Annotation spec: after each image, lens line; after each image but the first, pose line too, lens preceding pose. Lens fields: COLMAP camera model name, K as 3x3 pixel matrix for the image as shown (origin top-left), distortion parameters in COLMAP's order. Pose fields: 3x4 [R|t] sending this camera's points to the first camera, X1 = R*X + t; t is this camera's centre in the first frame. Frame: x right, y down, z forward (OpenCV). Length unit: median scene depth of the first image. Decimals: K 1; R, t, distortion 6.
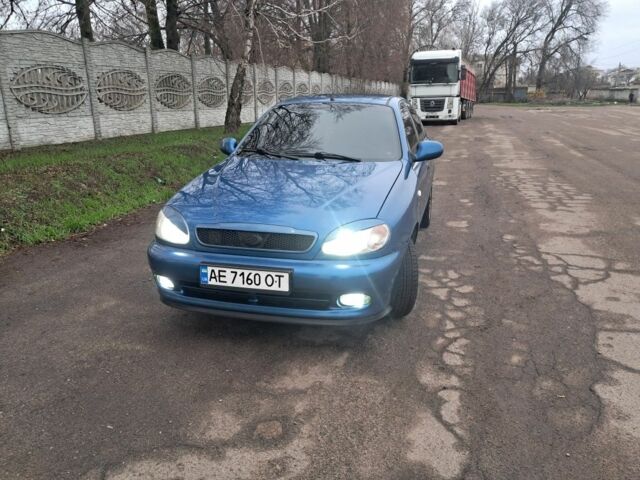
lens RADIAL K [[502.2, 0, 320.0], [0, 502.2, 240.0], [0, 0, 1]] dist [0.006384, -0.006480]
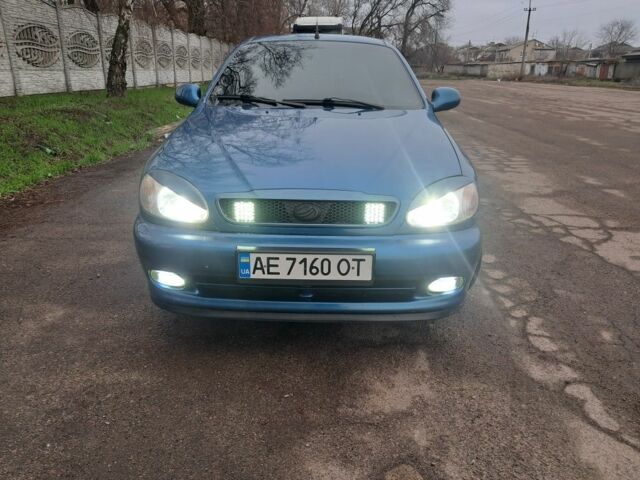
lens RADIAL K [[502.2, 0, 320.0], [0, 502.2, 240.0], [0, 0, 1]] dist [0.006384, -0.006480]
pose [[0.967419, -0.061179, 0.245677, -0.277626], [0.048462, 0.997169, 0.057488, -0.001094], [-0.248498, -0.043709, 0.967646, 0.279611]]
